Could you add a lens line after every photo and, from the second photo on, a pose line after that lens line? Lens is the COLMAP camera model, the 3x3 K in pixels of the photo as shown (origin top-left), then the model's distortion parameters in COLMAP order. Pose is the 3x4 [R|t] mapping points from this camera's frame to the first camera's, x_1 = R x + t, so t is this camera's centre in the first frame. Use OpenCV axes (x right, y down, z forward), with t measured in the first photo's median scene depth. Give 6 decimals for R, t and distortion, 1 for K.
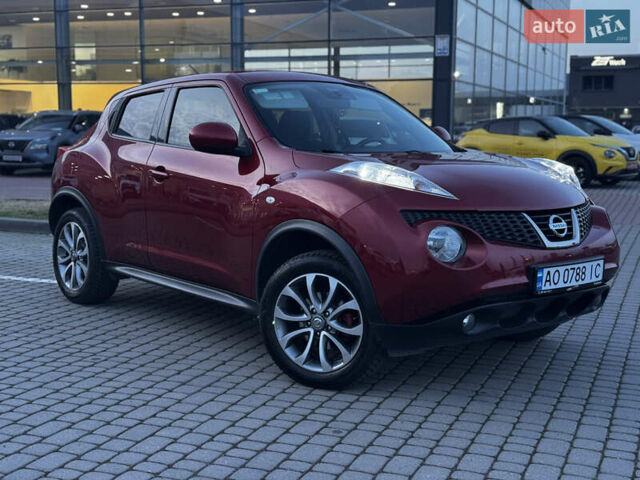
lens RADIAL K [[873.5, 0, 320.0], [0, 873.5, 240.0], [0, 0, 1]] dist [0.194930, -0.352551]
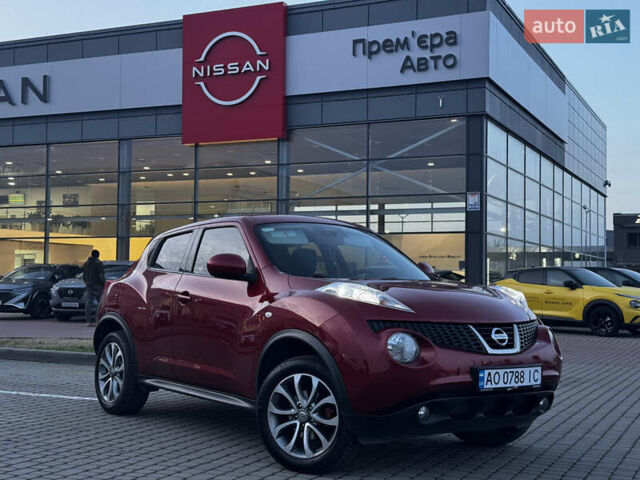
lens RADIAL K [[873.5, 0, 320.0], [0, 873.5, 240.0], [0, 0, 1]] dist [0.194930, -0.352551]
pose [[0.998240, 0.003105, -0.059217, 0.087003], [-0.013383, 0.984658, -0.173981, 0.063160], [0.057768, 0.174467, 0.982967, -0.218784]]
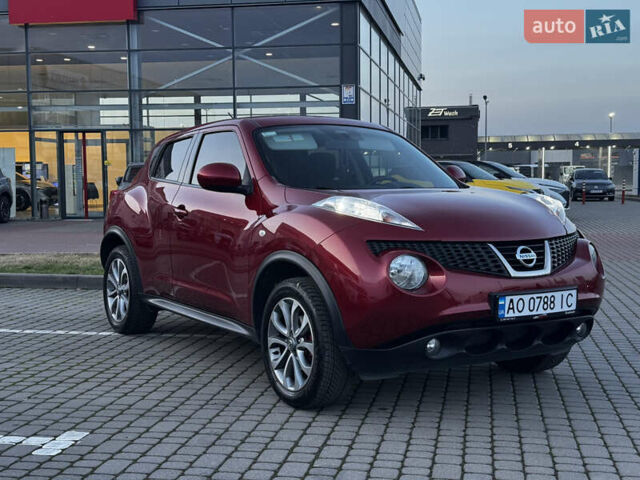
lens RADIAL K [[873.5, 0, 320.0], [0, 873.5, 240.0], [0, 0, 1]] dist [0.194930, -0.352551]
pose [[0.990248, -0.002745, -0.139288, 0.162129], [-0.005061, 0.998437, -0.055654, 0.022204], [0.139223, 0.055816, 0.988687, -0.054074]]
